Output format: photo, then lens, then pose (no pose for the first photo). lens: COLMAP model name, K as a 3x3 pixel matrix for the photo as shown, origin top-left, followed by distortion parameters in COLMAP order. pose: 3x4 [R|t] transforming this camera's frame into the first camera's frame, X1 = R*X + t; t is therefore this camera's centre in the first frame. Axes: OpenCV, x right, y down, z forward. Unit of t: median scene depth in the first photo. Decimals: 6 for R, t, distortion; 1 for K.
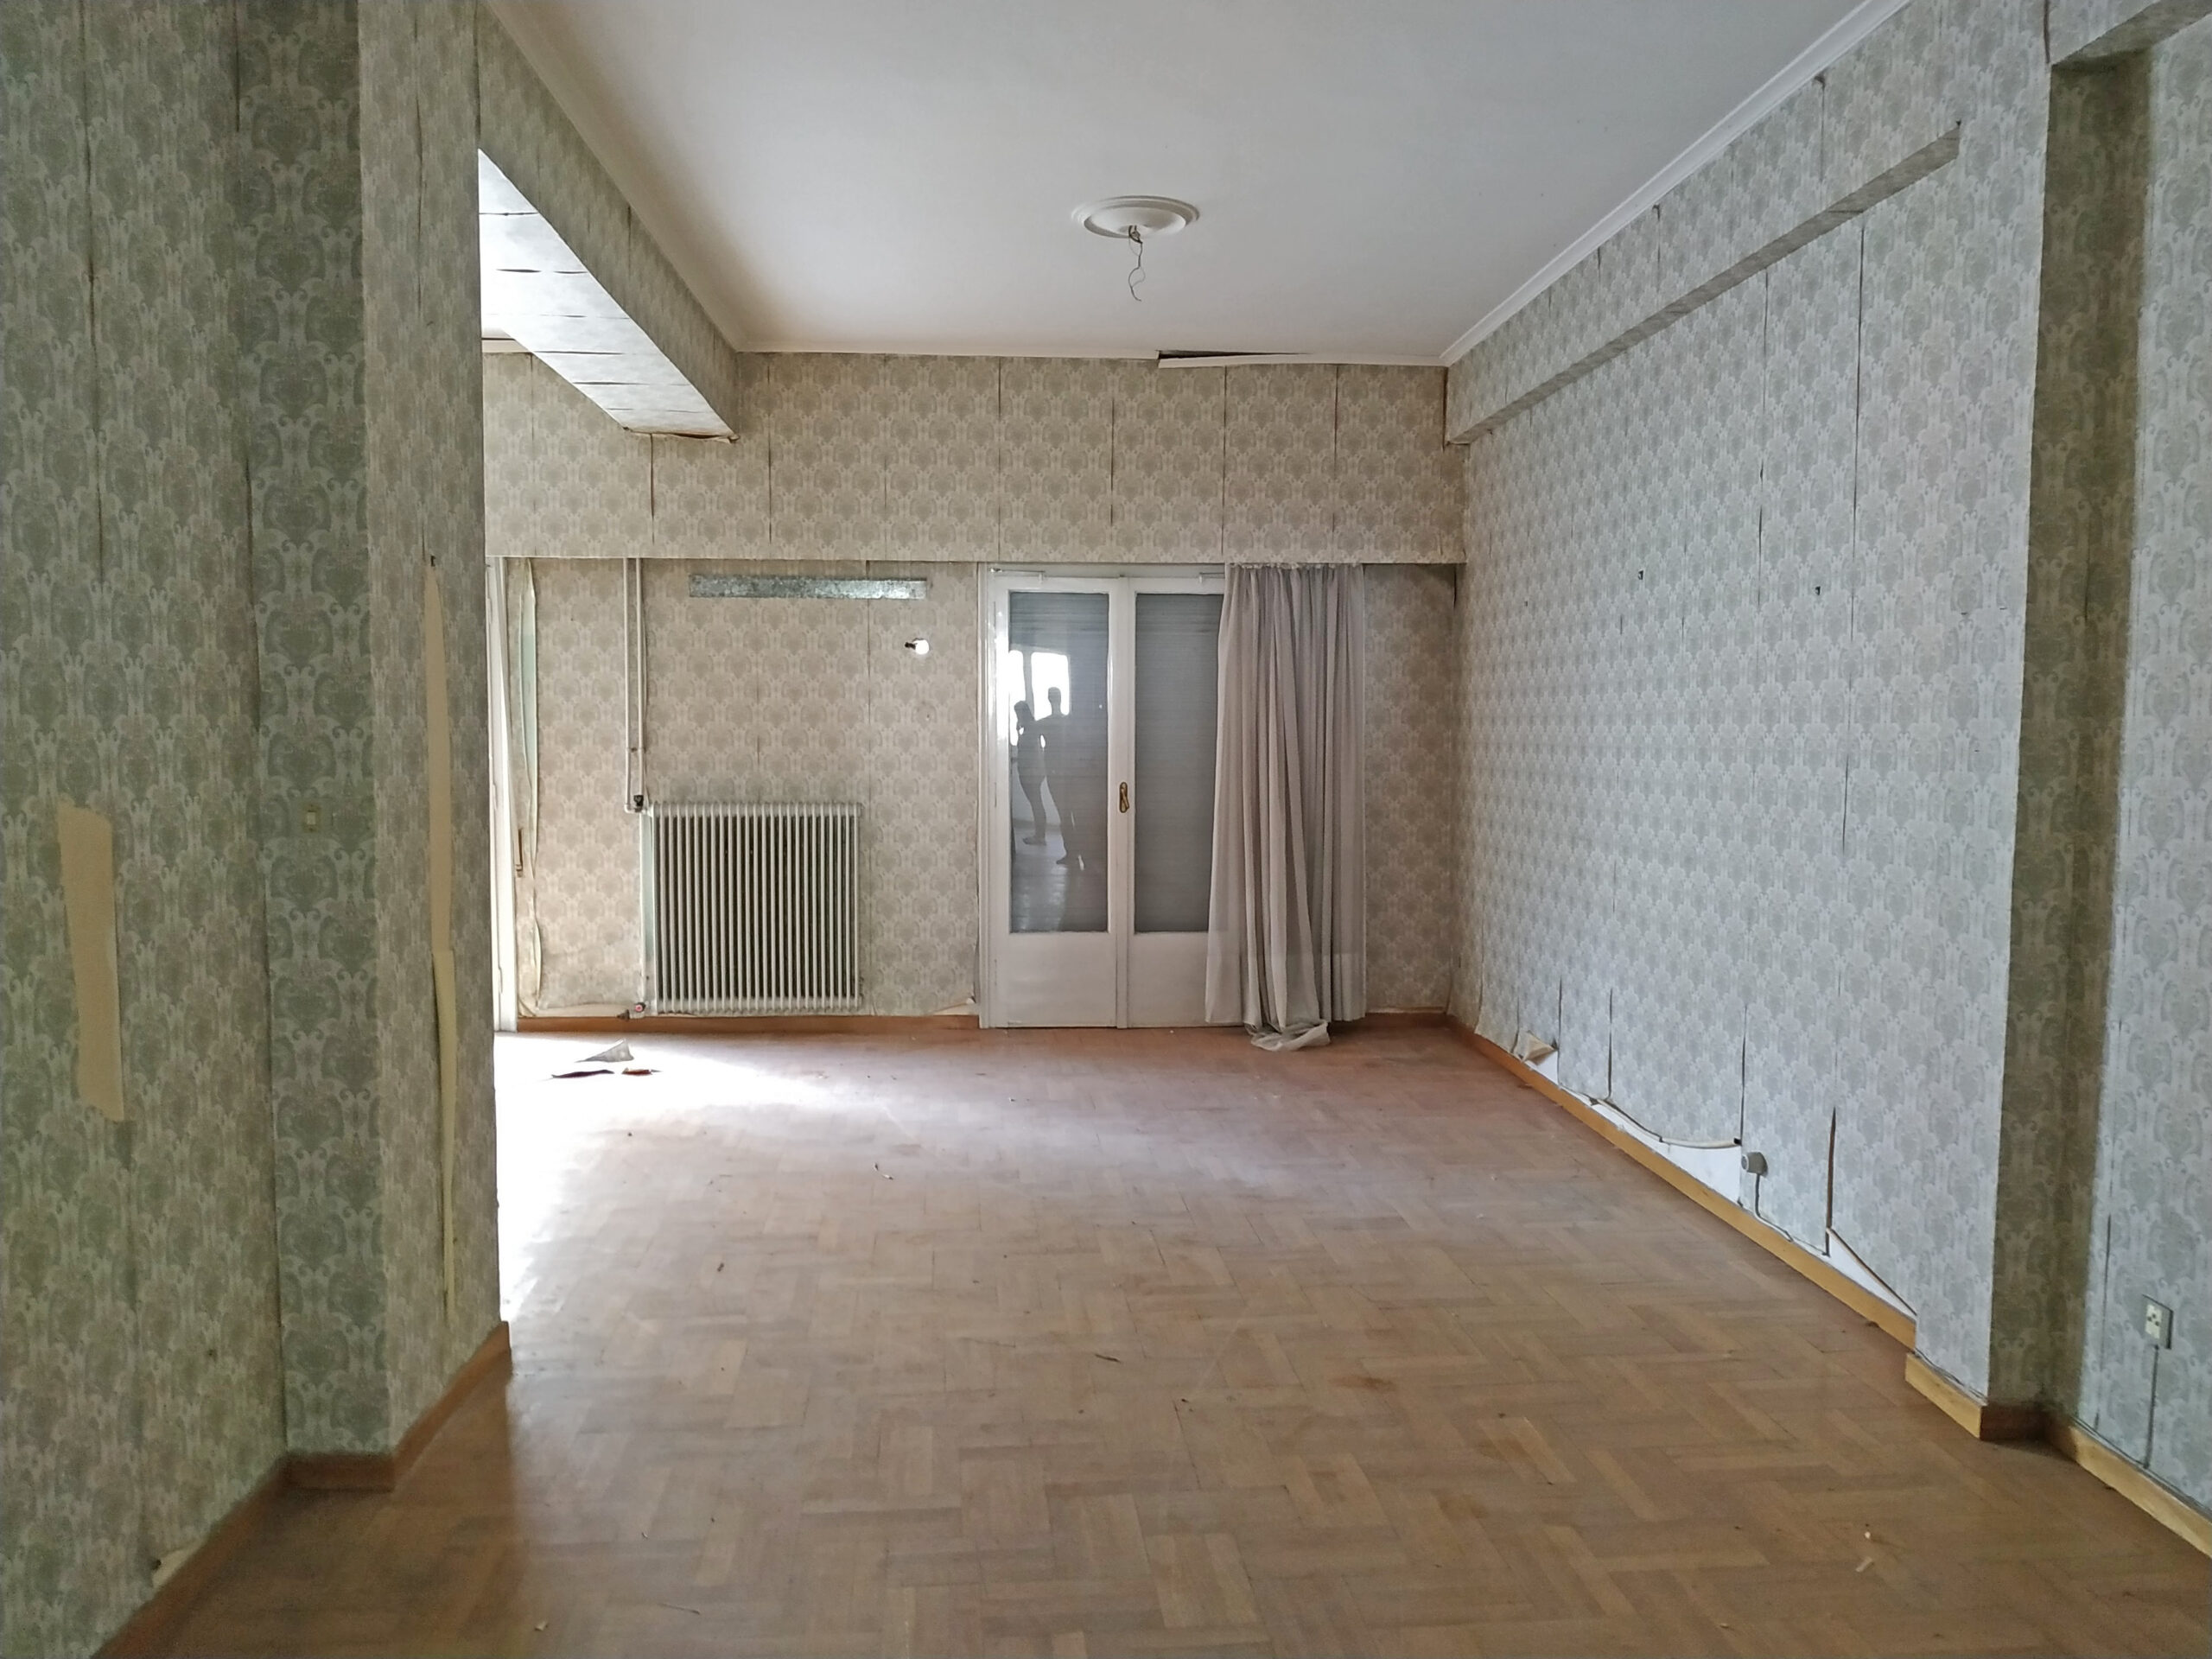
lens RADIAL K [[1623.7, 0, 1105.2], [0, 1623.7, 844.1], [0, 0, 1]] dist [0.127579, -0.195811]
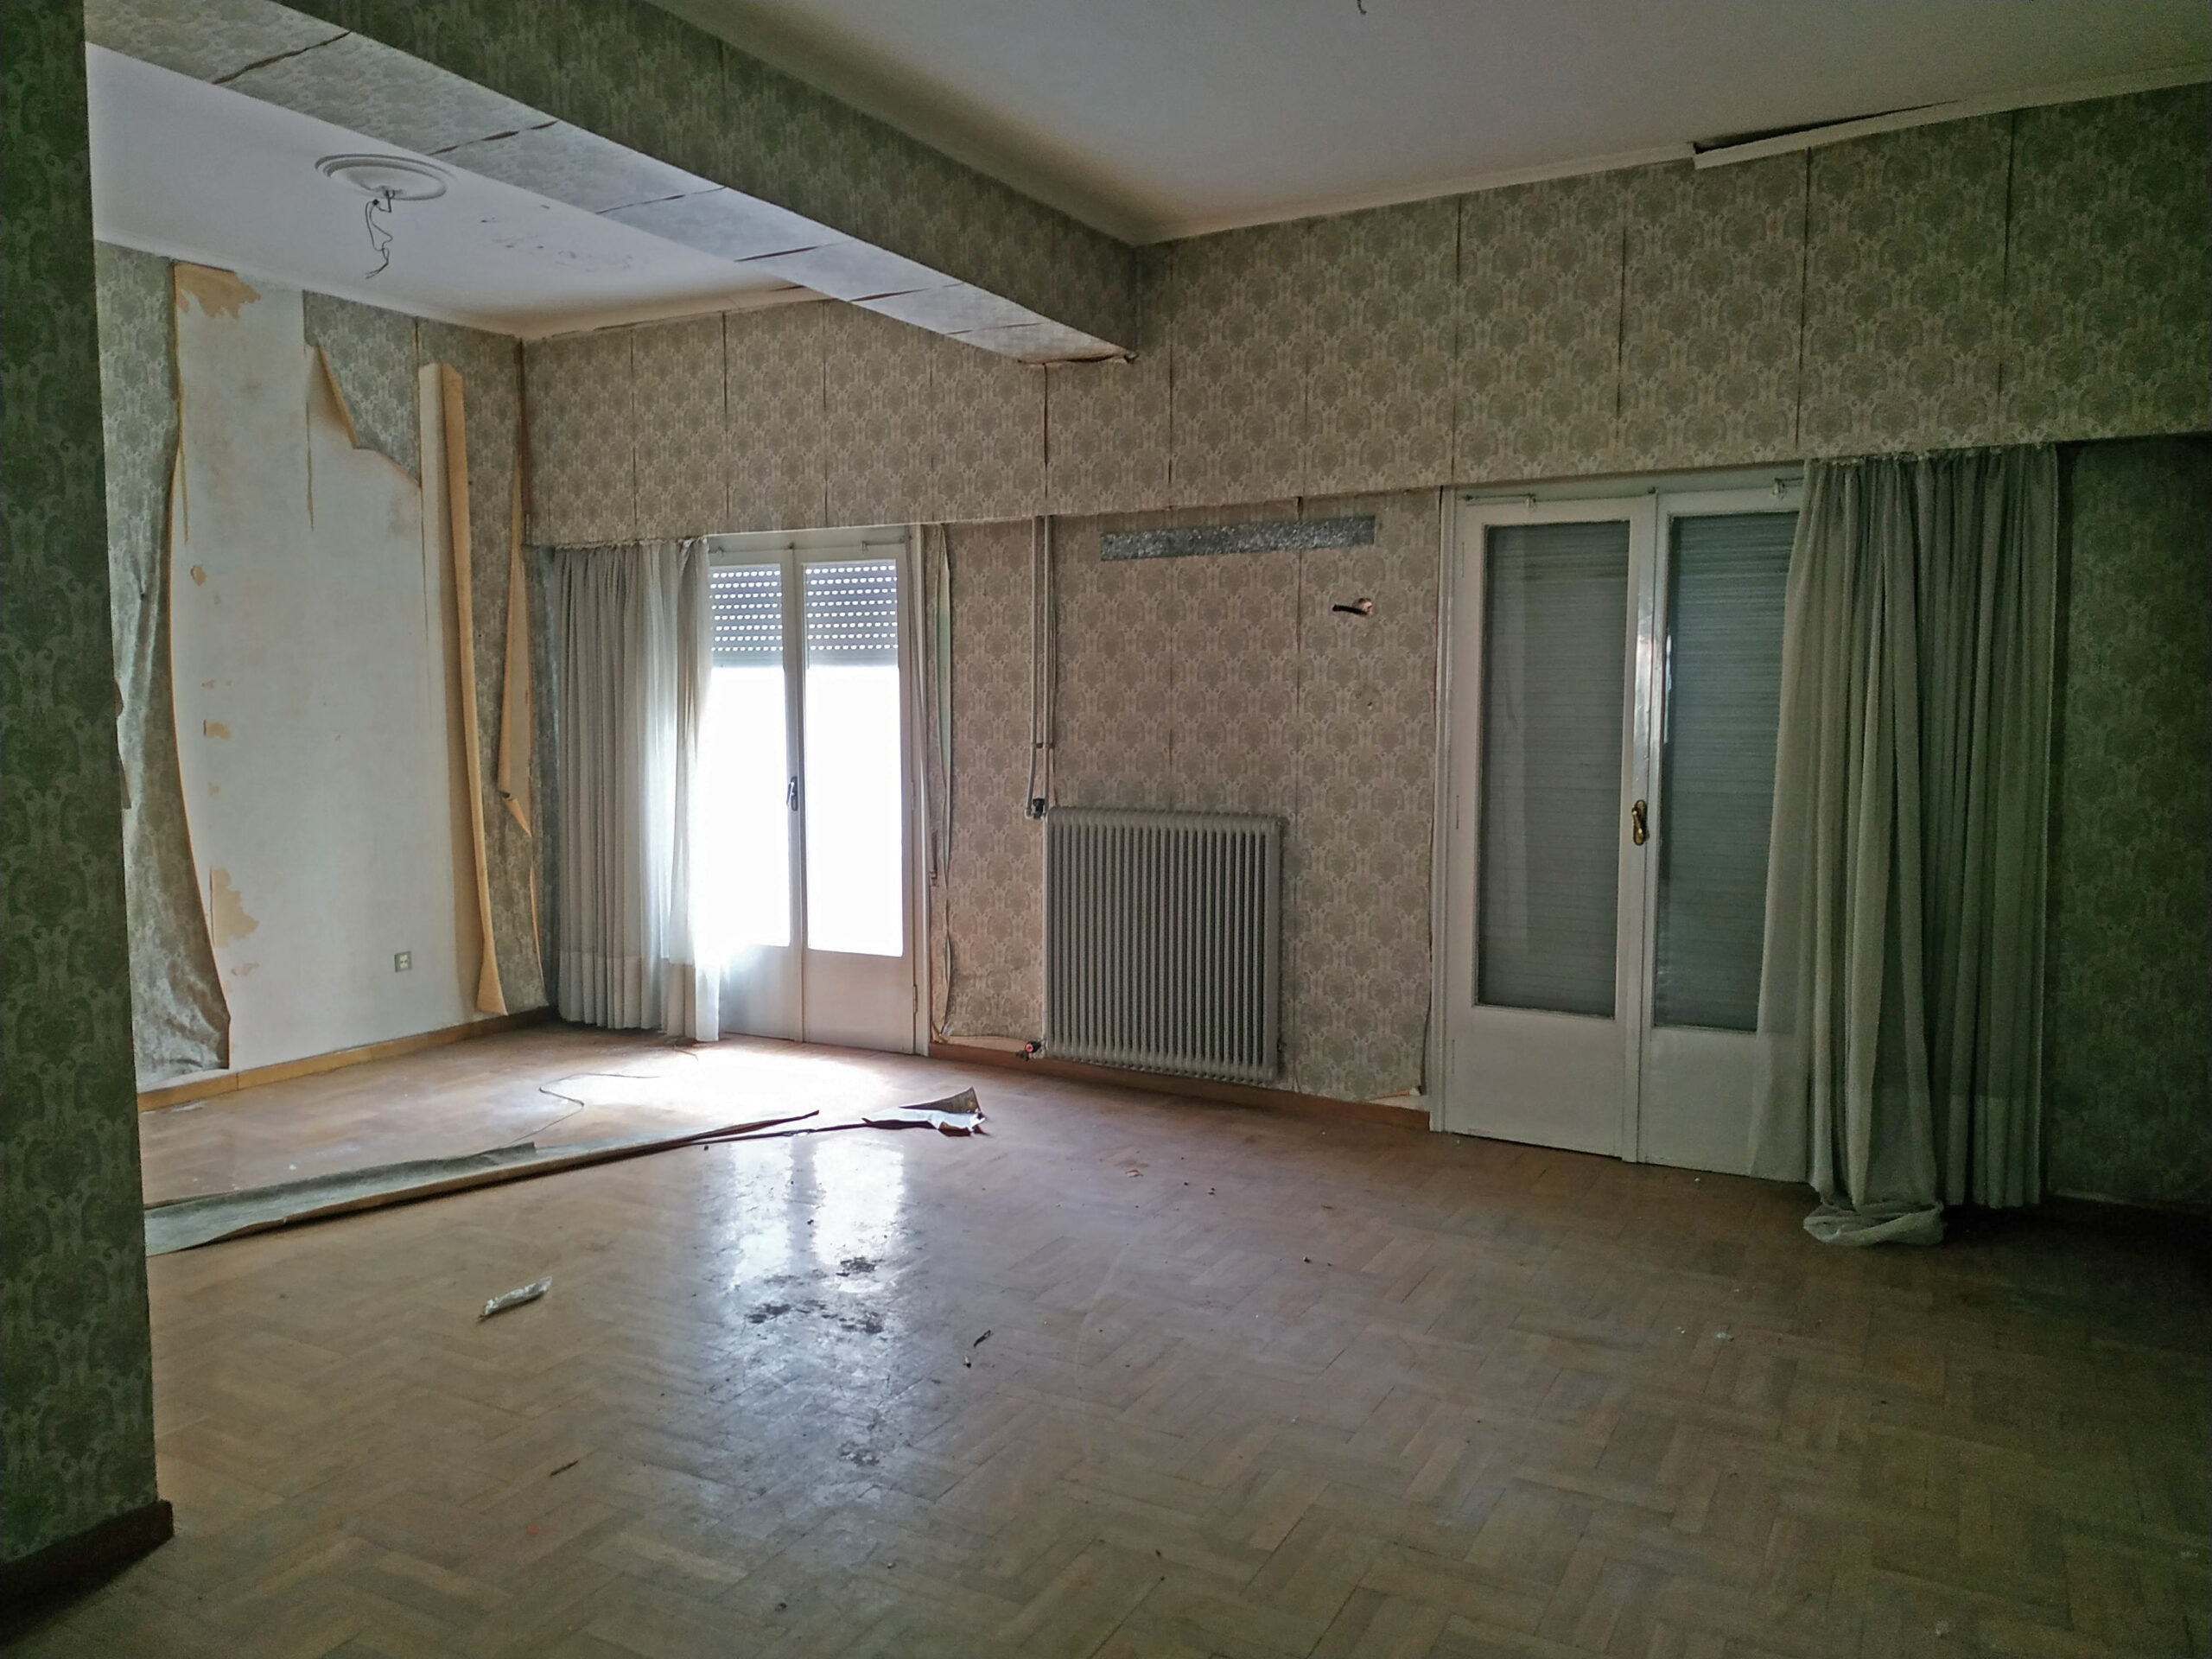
lens RADIAL K [[1623.7, 0, 1105.2], [0, 1623.7, 844.1], [0, 0, 1]] dist [0.127579, -0.195811]
pose [[0.838991, 0.045455, -0.542244, 0.200406], [-0.045187, 0.998883, 0.013819, -0.019405], [0.542266, 0.012909, 0.840107, 0.312017]]
